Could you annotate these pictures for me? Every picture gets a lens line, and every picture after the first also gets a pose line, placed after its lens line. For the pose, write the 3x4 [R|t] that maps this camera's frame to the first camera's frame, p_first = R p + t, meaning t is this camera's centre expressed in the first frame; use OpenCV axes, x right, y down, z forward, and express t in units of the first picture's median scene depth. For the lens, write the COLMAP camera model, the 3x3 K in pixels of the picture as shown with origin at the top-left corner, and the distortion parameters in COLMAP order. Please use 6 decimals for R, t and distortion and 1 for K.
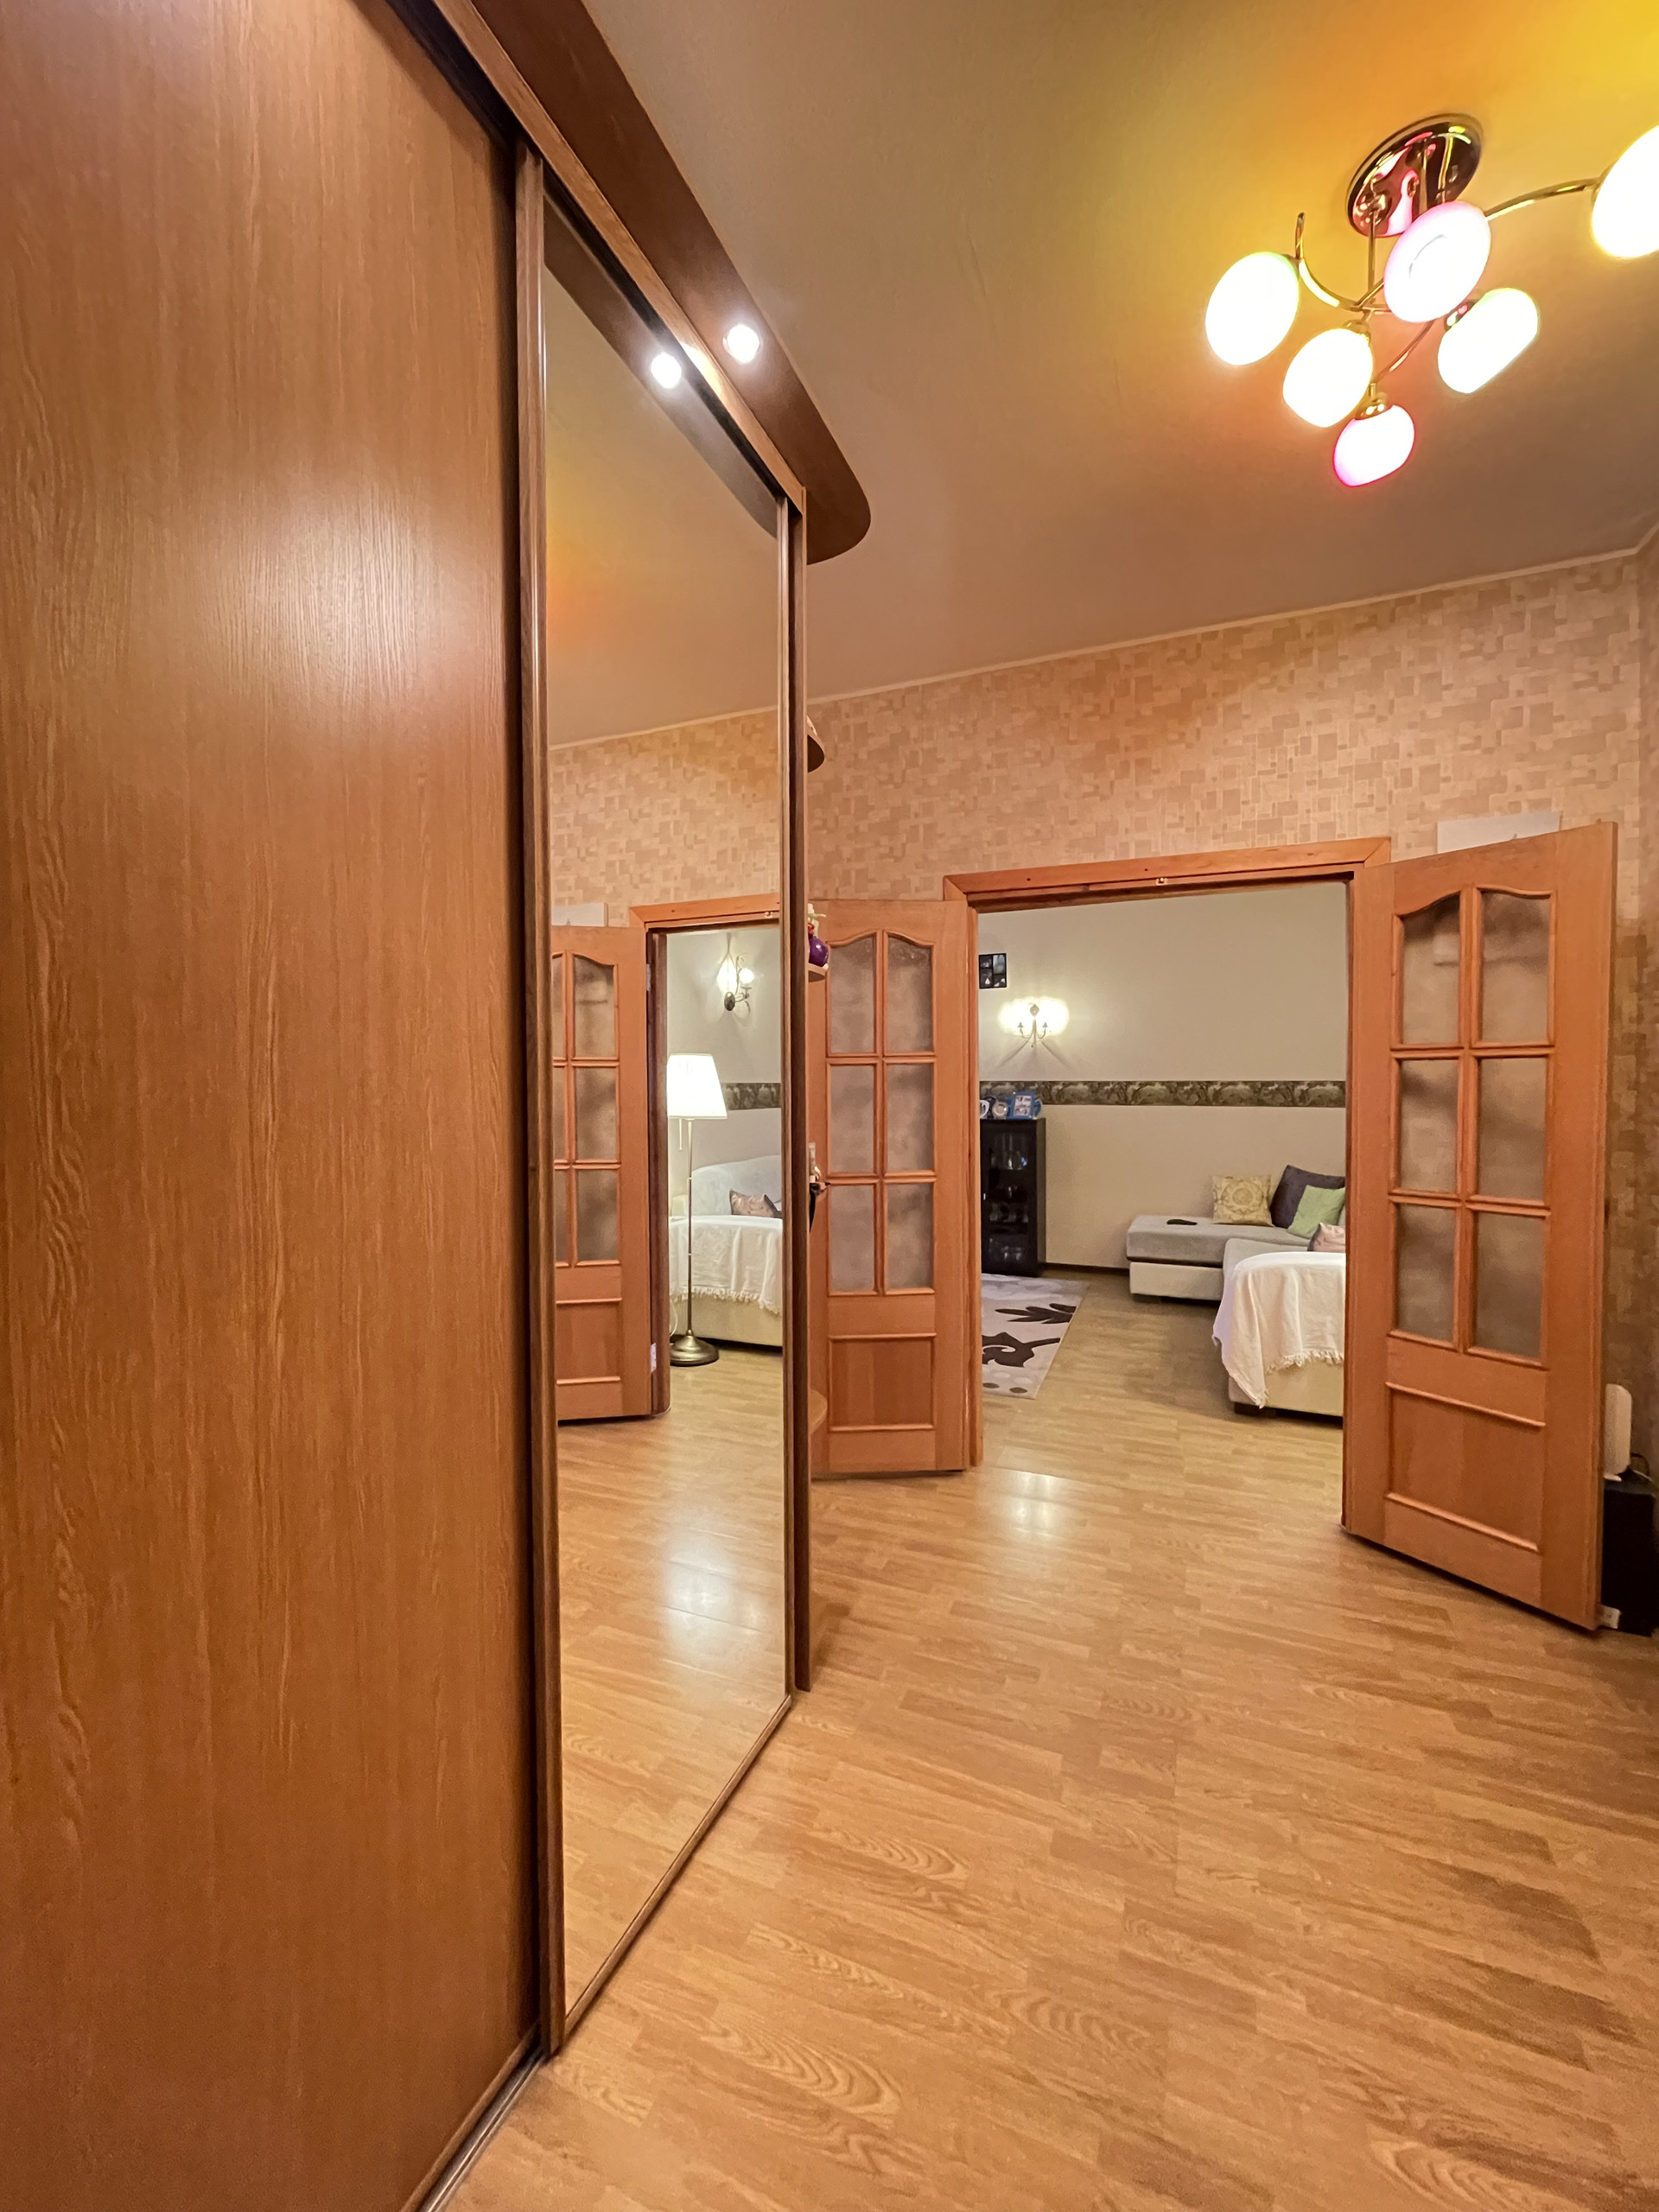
lens RADIAL K [[891.0, 0, 837.8], [0, 891.0, 1103.3], [0, 0, 1]] dist [-0.001628, -0.000158]
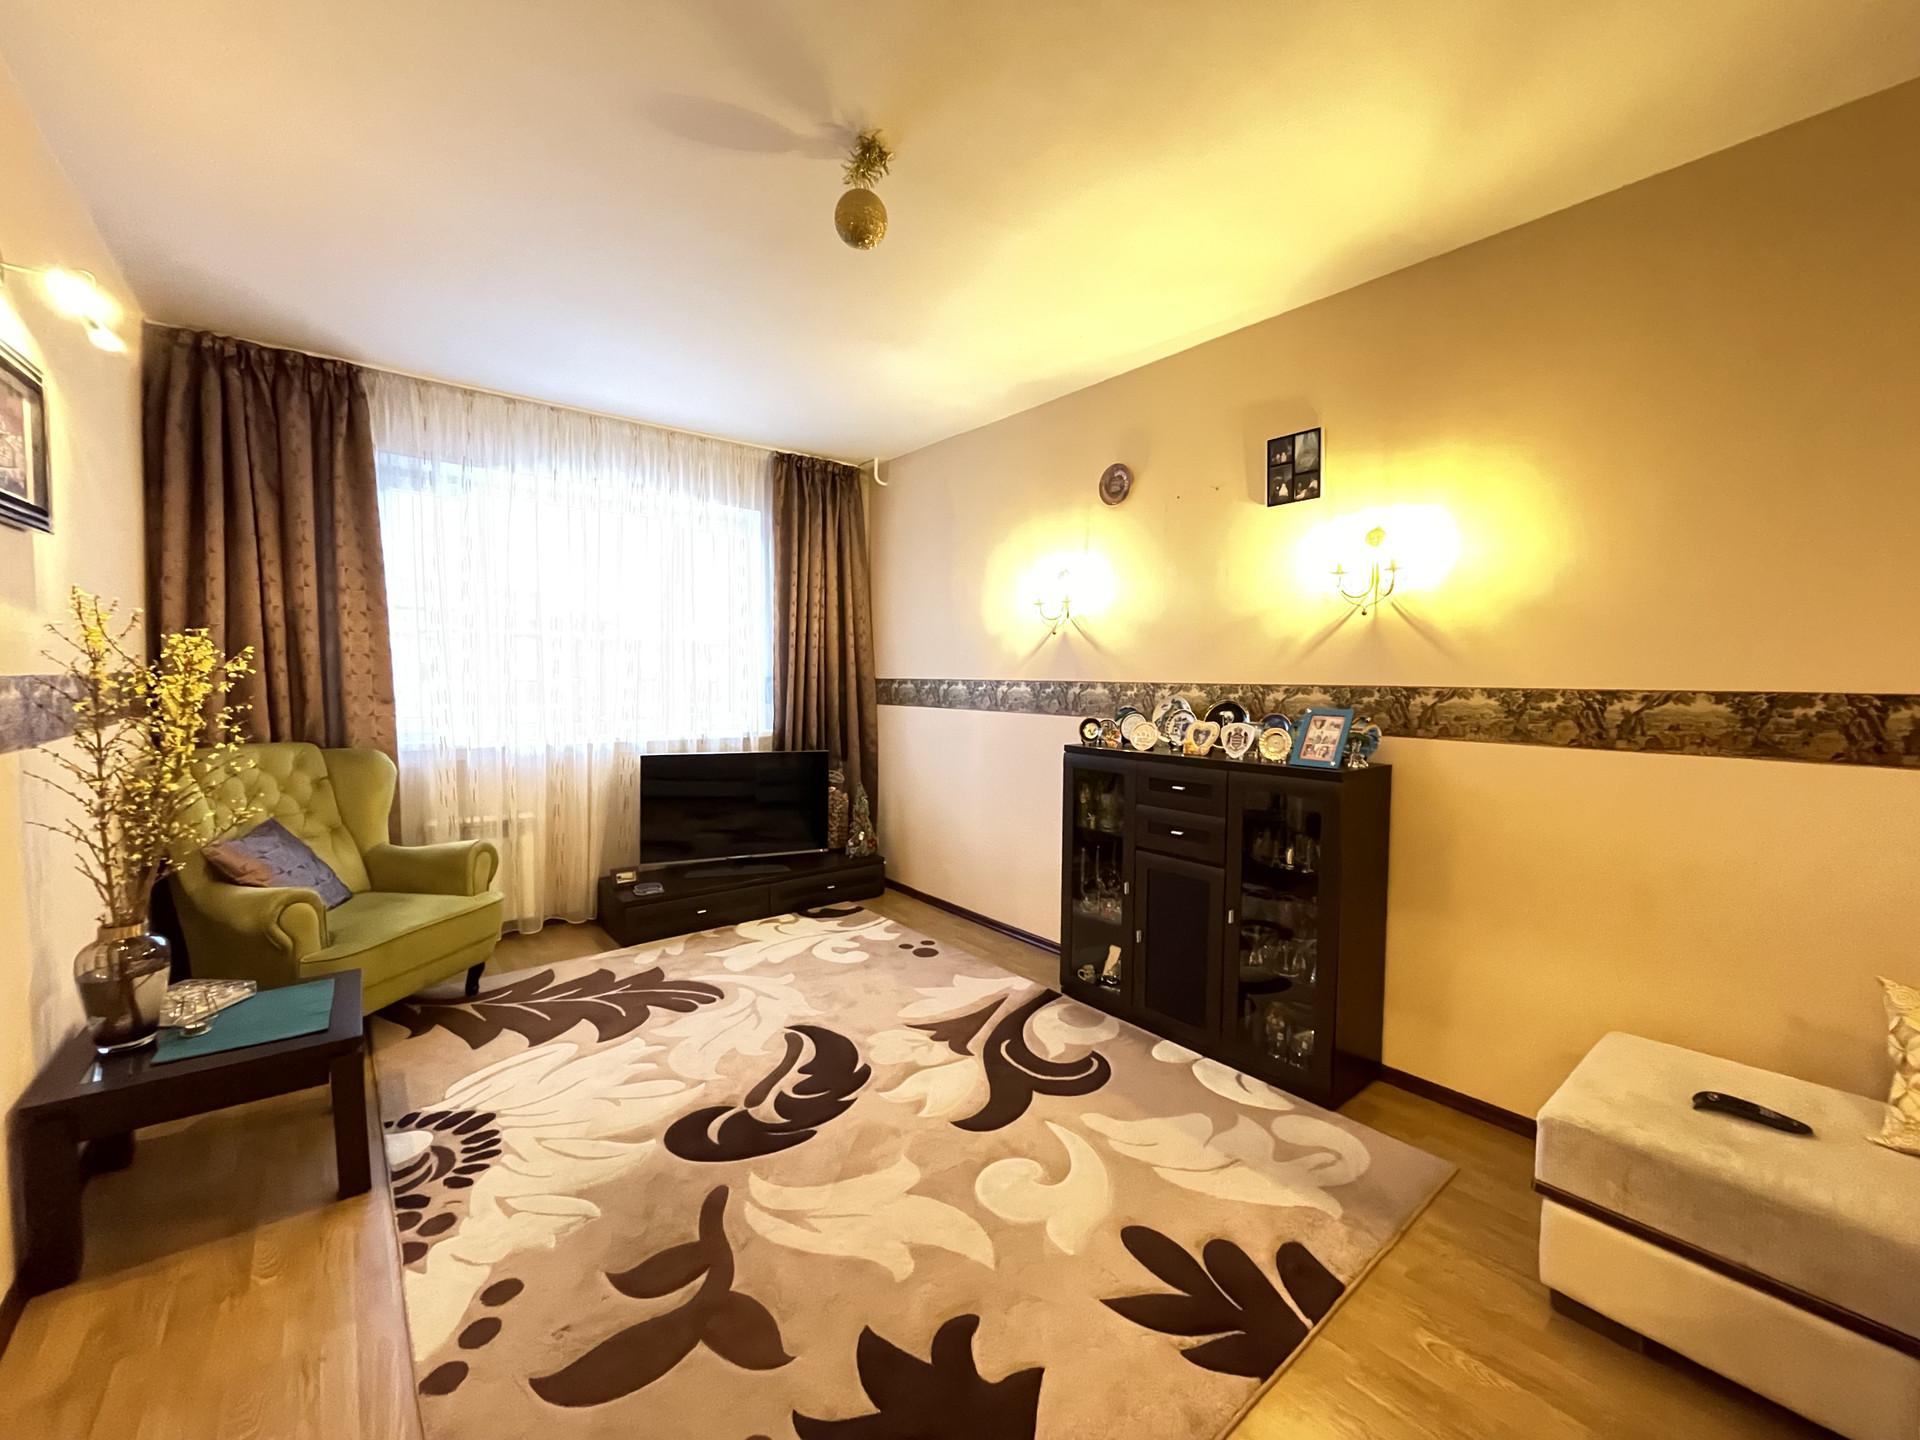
lens RADIAL K [[773.4, 0, 956.9], [0, 773.4, 712.4], [0, 0, 1]] dist [-0.001628, -0.000158]
pose [[0.878139, 0.035581, -0.477081, 0.526445], [-0.032531, 0.999363, 0.014656, -0.022641], [0.477299, 0.002650, 0.878737, 1.244505]]
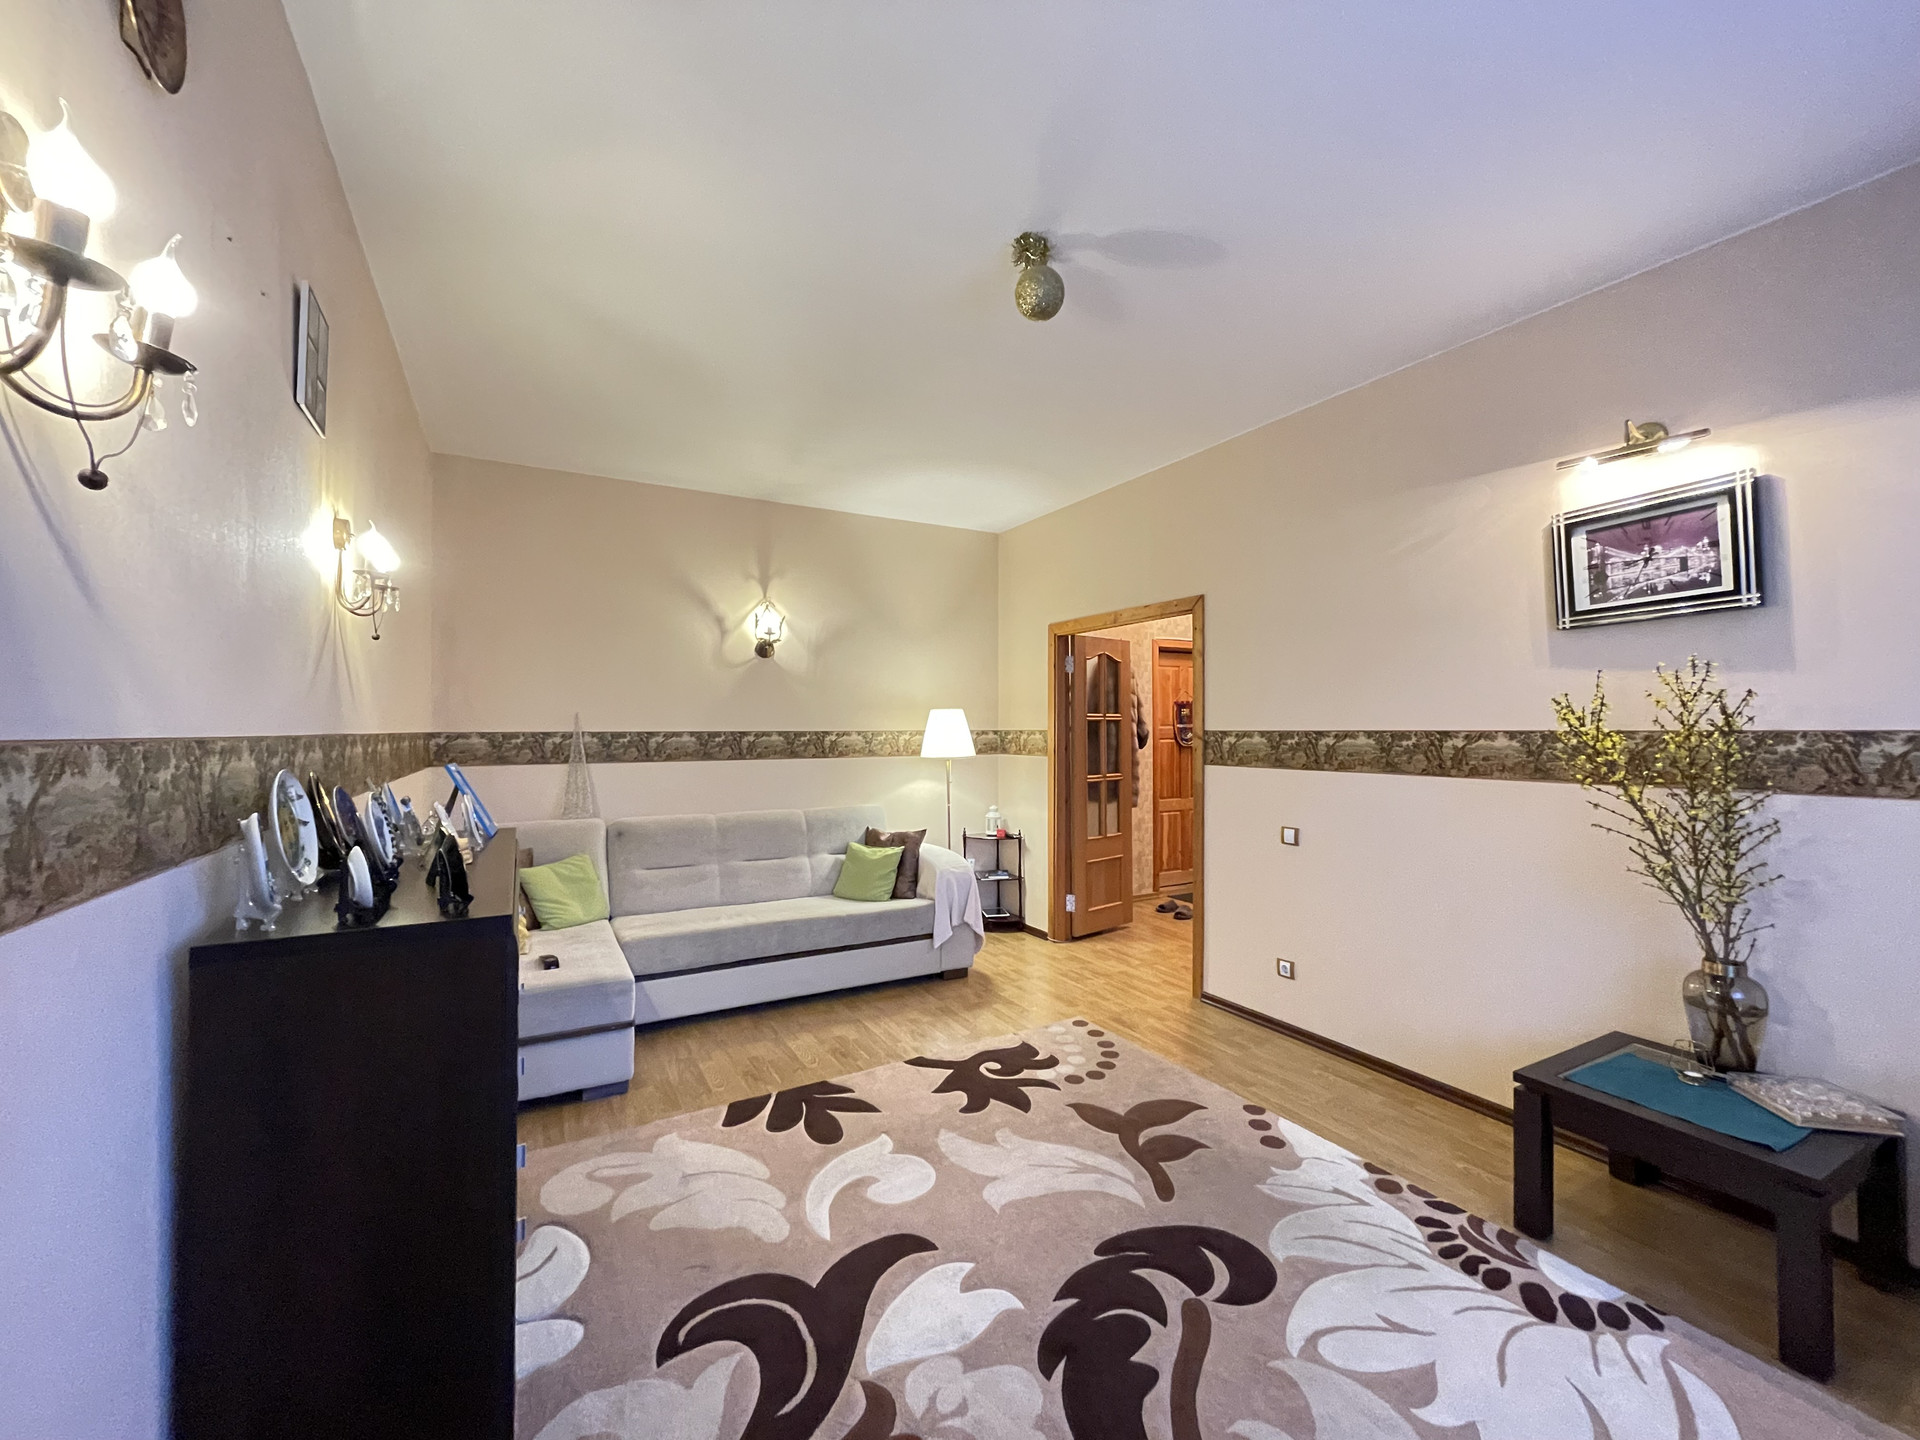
lens RADIAL K [[773.4, 0, 957.6], [0, 773.4, 714.1], [0, 0, 1]] dist [-0.001628, -0.000158]
pose [[-0.786850, 0.022961, 0.616717, -0.354975], [0.029835, 0.999554, 0.000851, -0.061397], [-0.616423, 0.019069, -0.787184, 2.559574]]
